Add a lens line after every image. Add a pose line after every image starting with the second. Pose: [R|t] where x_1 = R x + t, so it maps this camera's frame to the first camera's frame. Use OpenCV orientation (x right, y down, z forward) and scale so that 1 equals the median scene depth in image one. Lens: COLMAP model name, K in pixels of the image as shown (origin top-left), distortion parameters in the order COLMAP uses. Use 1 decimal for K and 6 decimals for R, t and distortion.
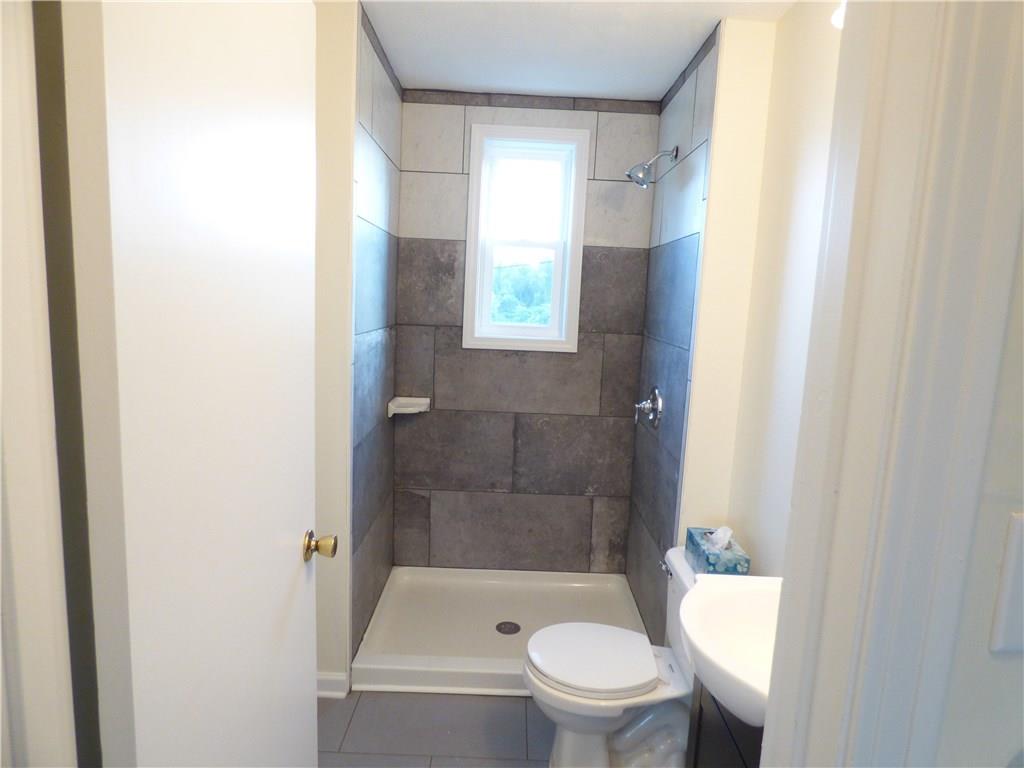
lens RADIAL K [[631.1, 0, 506.2], [0, 631.1, 383.5], [0, 0, 1]] dist [0.025045, -0.001876]
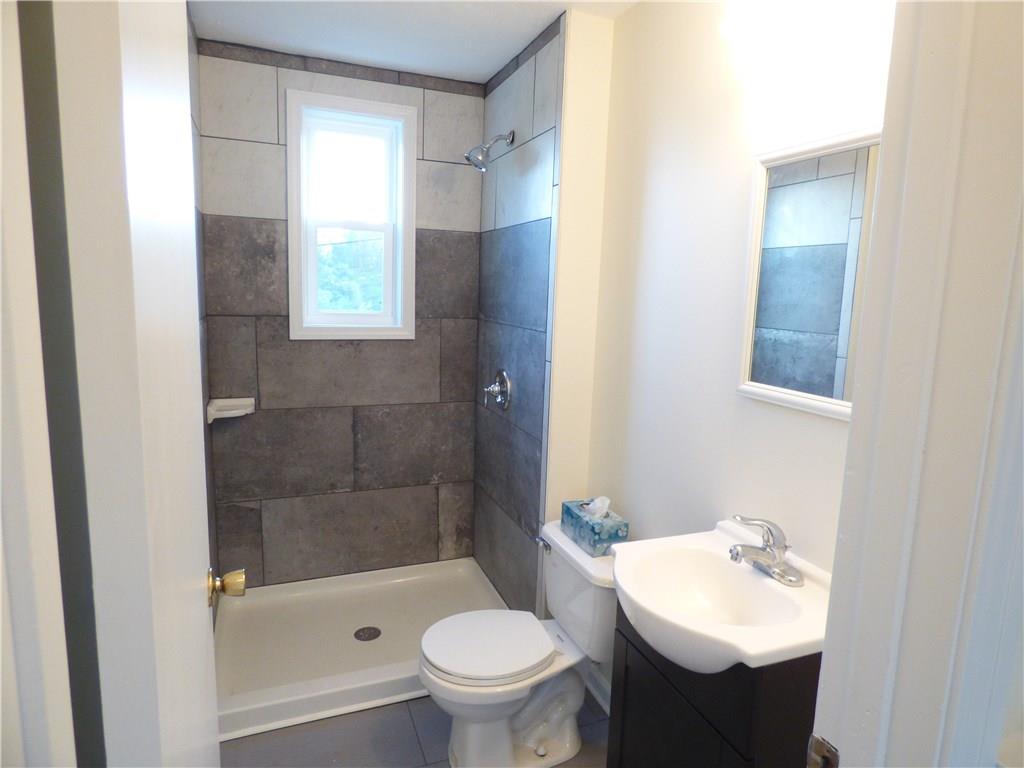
lens RADIAL K [[631.1, 0, 513.3], [0, 631.1, 384.9], [0, 0, 1]] dist [0.025045, -0.001876]
pose [[0.934396, -0.069530, 0.349385, -0.097148], [0.060738, 0.997502, 0.036073, -0.005215], [-0.351020, -0.012485, 0.936285, 0.040765]]
